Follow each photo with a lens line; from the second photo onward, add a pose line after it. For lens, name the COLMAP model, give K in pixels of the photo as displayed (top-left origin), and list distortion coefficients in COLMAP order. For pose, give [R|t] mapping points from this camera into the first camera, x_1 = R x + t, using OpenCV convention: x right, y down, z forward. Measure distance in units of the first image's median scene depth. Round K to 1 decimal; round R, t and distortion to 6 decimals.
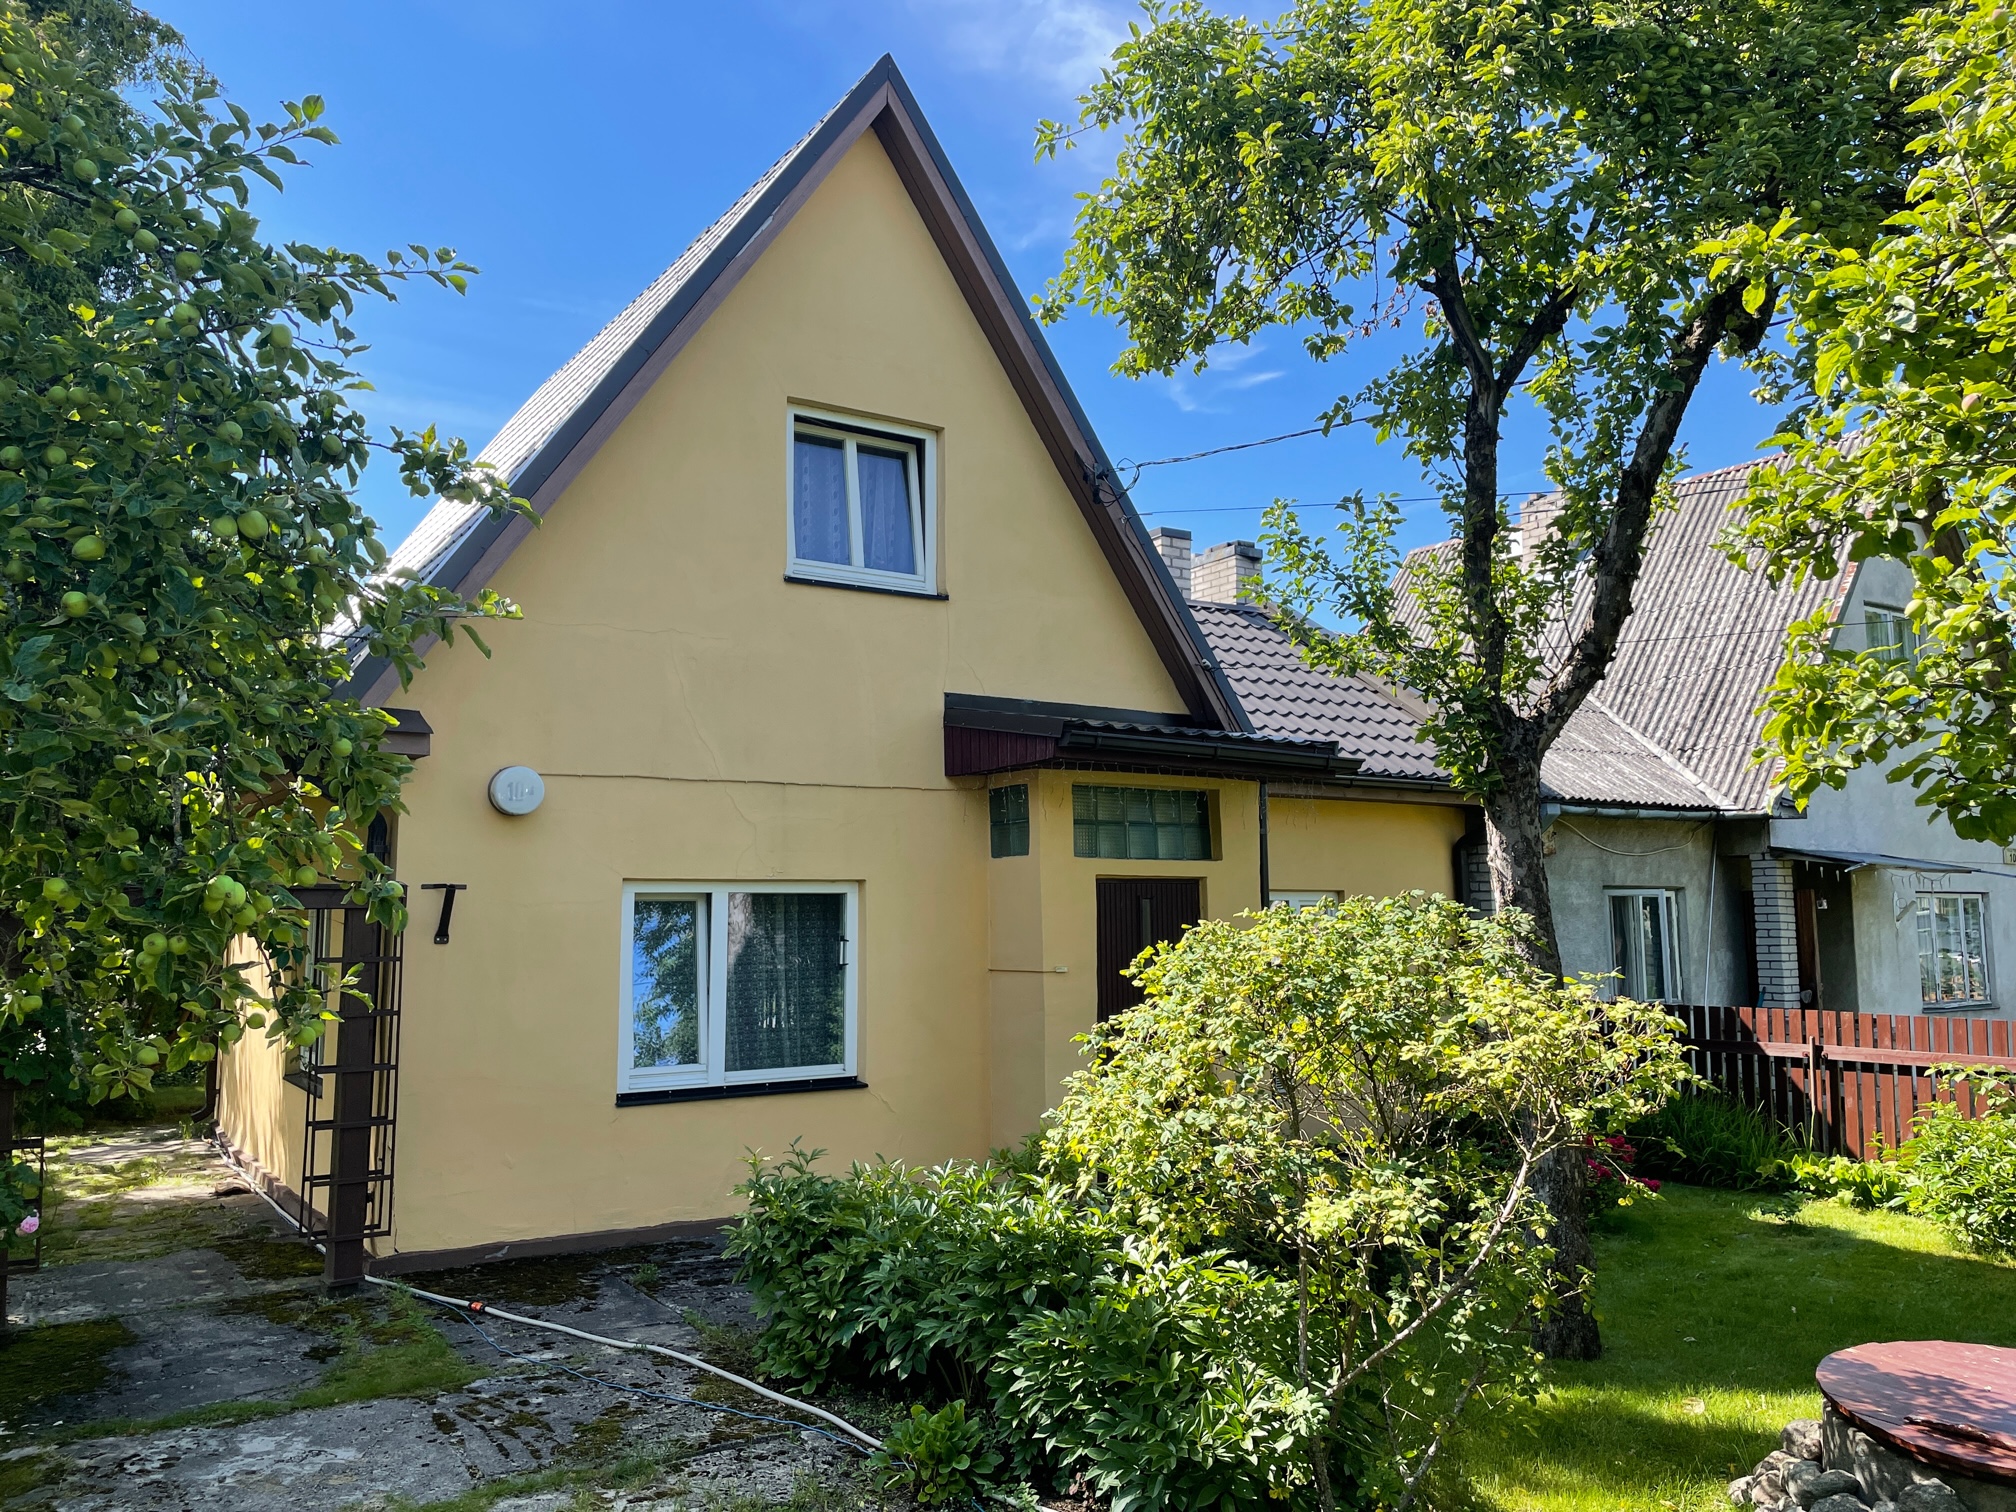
lens RADIAL K [[1515.5, 0, 1008.0], [0, 1515.5, 756.0], [0, 0, 1]] dist [-0.003818, -0.000870]
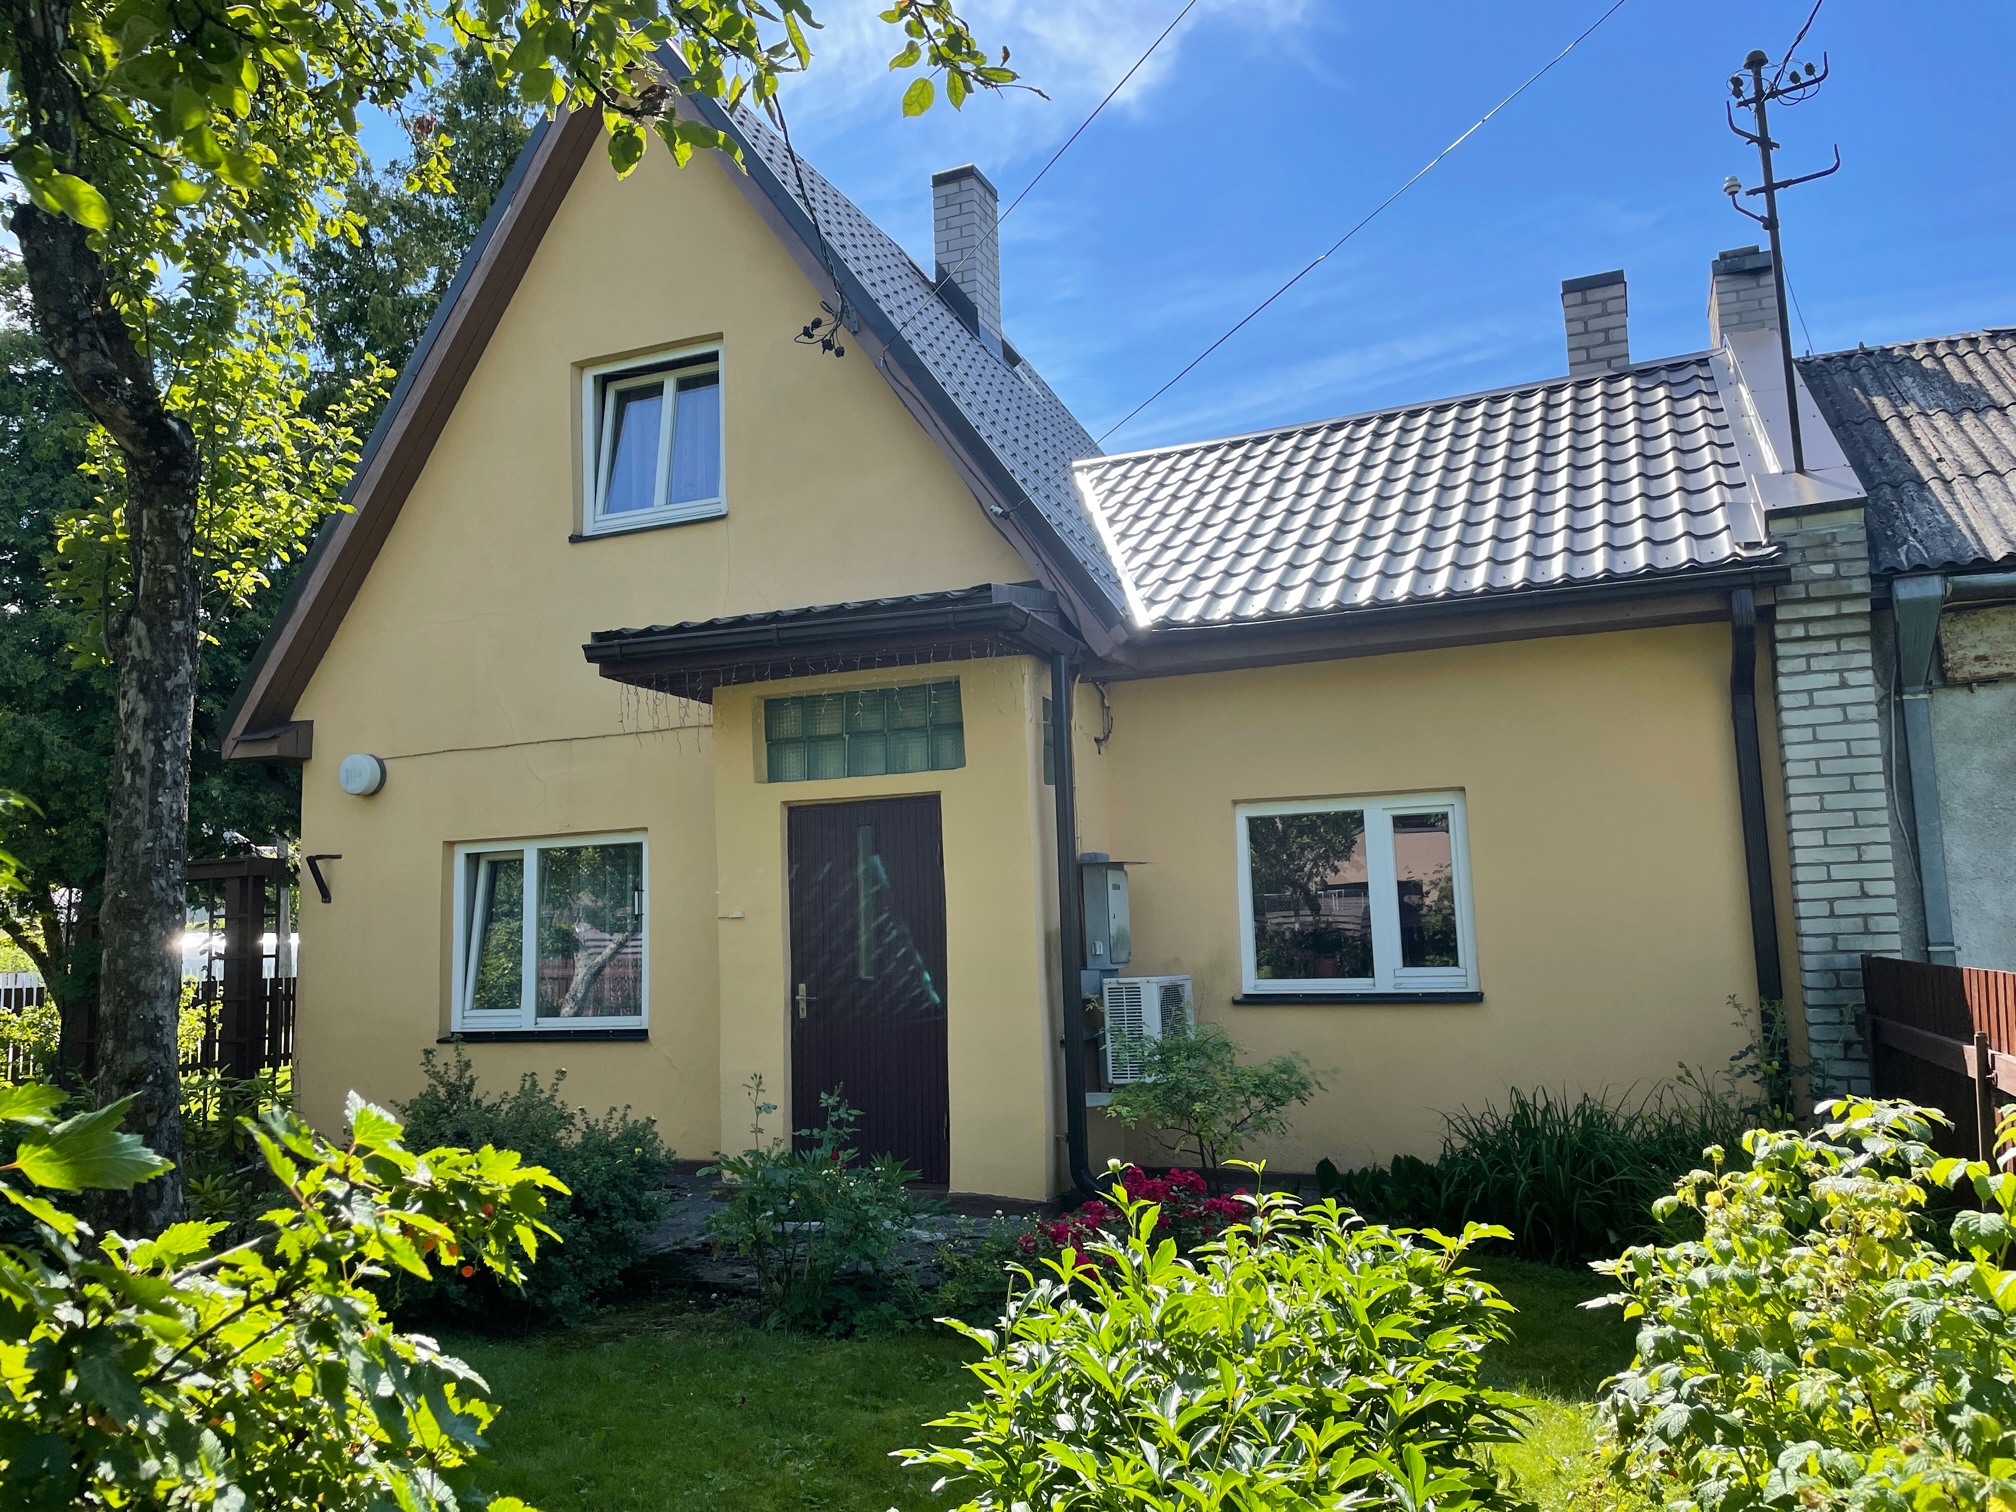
lens RADIAL K [[1515.5, 0, 1008.0], [0, 1515.5, 756.0], [0, 0, 1]] dist [-0.003818, -0.000870]
pose [[0.553653, -0.106796, -0.825871, 0.833888], [0.116746, 0.991902, -0.050001, 0.111066], [0.824523, -0.068734, 0.561638, 0.644858]]
